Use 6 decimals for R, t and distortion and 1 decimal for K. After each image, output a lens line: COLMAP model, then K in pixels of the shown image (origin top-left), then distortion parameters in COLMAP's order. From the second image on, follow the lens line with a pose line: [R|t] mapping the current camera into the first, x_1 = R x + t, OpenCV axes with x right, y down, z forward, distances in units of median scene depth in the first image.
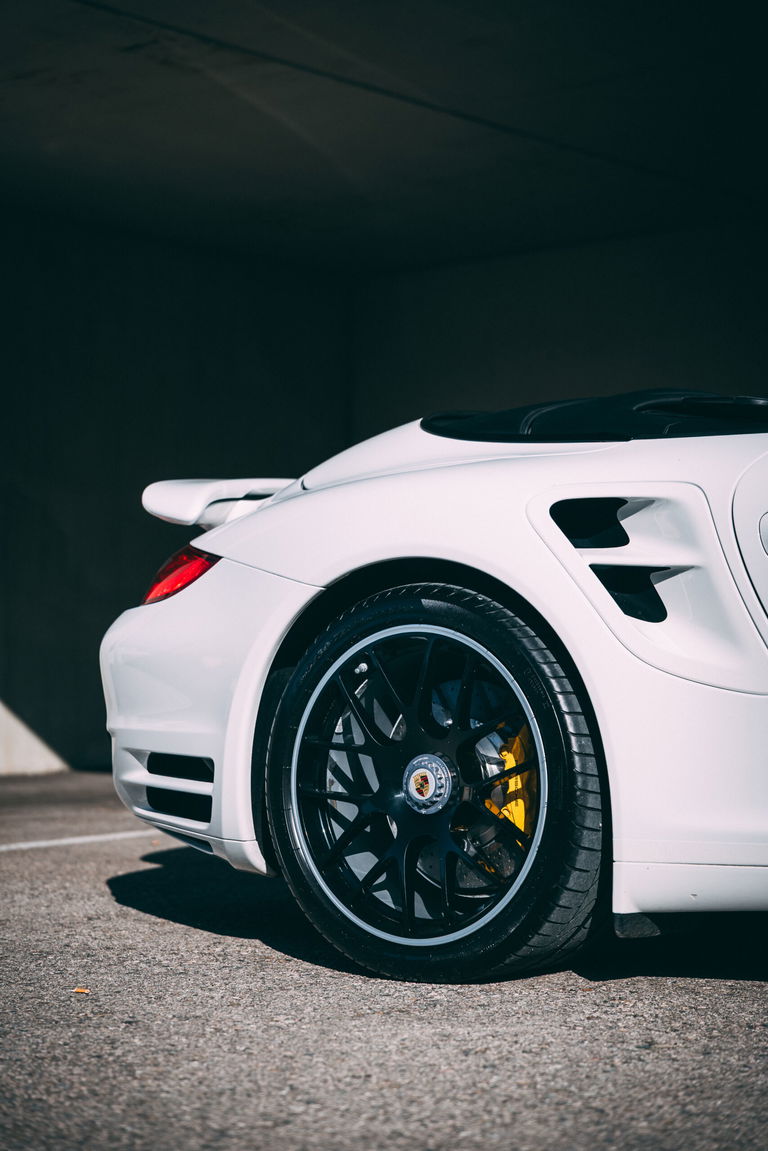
lens RADIAL K [[2271.0, 0, 382.5], [0, 2271.0, 576.8], [0, 0, 1]] dist [-0.073443, 0.000000]
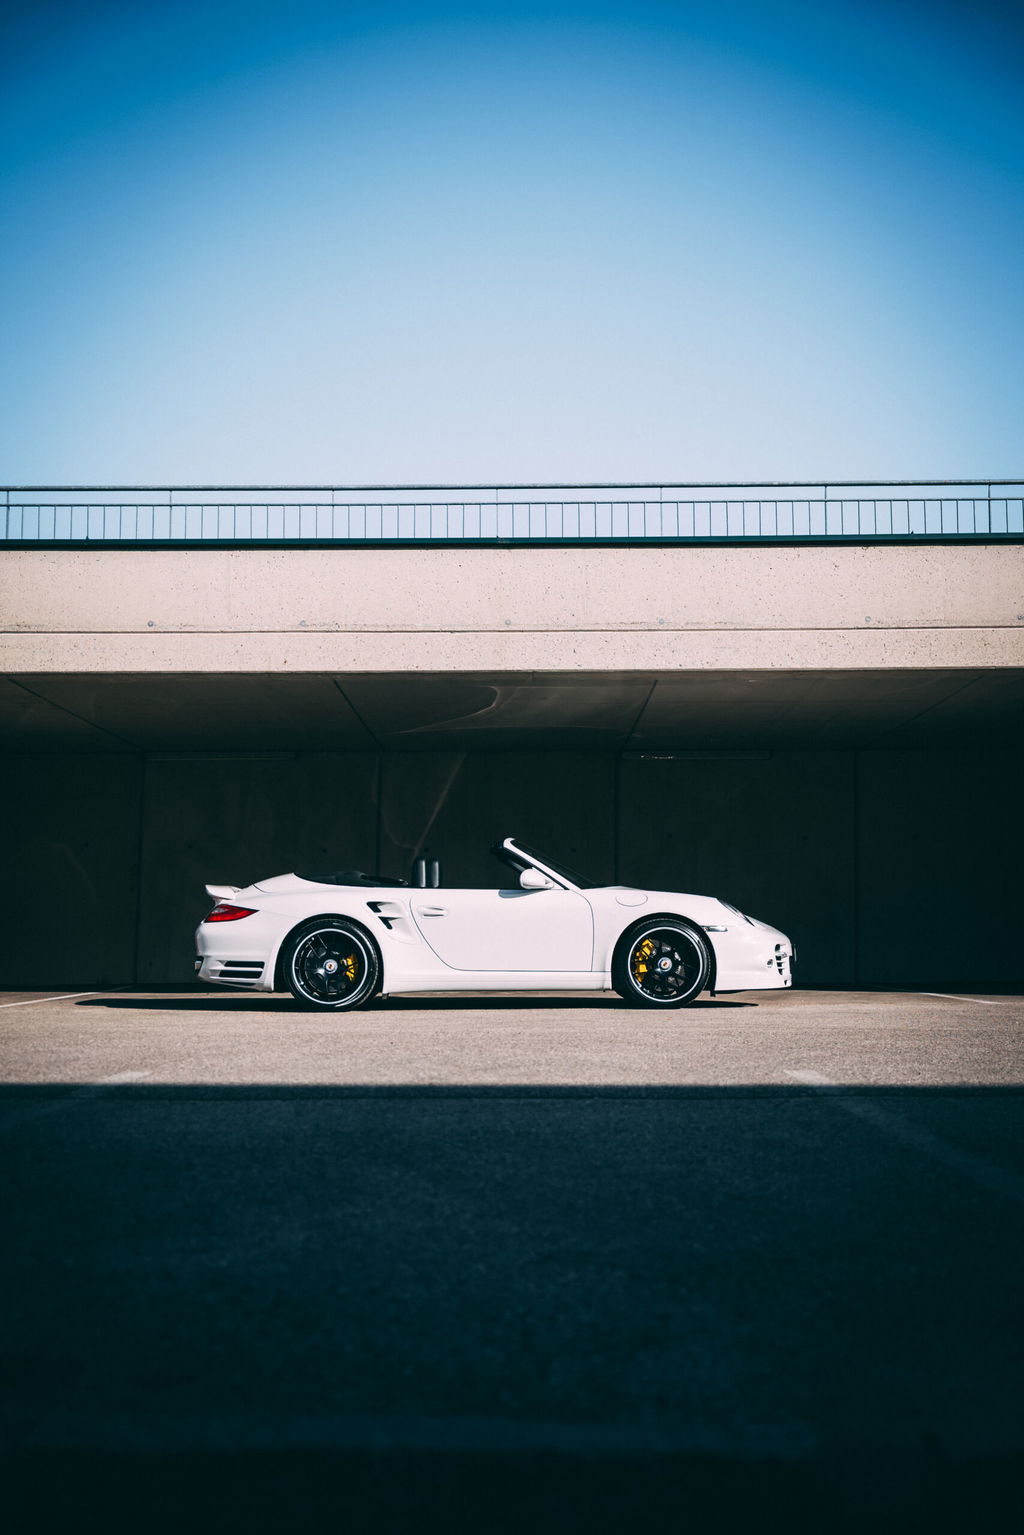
lens RADIAL K [[1746.5, 0, 497.3], [0, 1746.5, 771.9], [0, 0, 1]] dist [0.006185, 0.000000]
pose [[0.783011, 0.071003, 0.617942, -1.800159], [-0.031718, 0.996729, -0.074337, -0.039248], [-0.621198, 0.038607, 0.782702, -1.786949]]
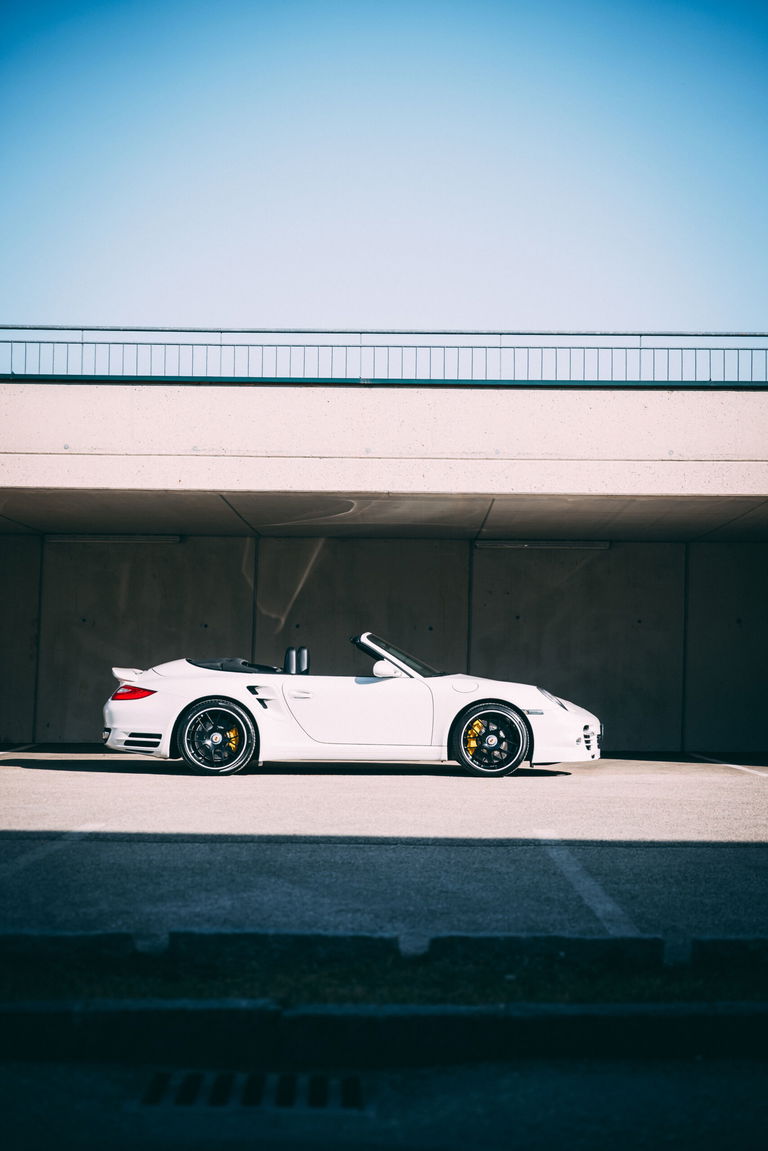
lens RADIAL K [[2010.4, 0, 391.8], [0, 2010.4, 572.4], [0, 0, 1]] dist [0.058206, 0.000000]
pose [[0.779766, 0.055130, 0.623640, -2.575495], [-0.046765, 0.998462, -0.029791, -0.171226], [-0.624323, -0.005934, 0.781144, -2.860869]]
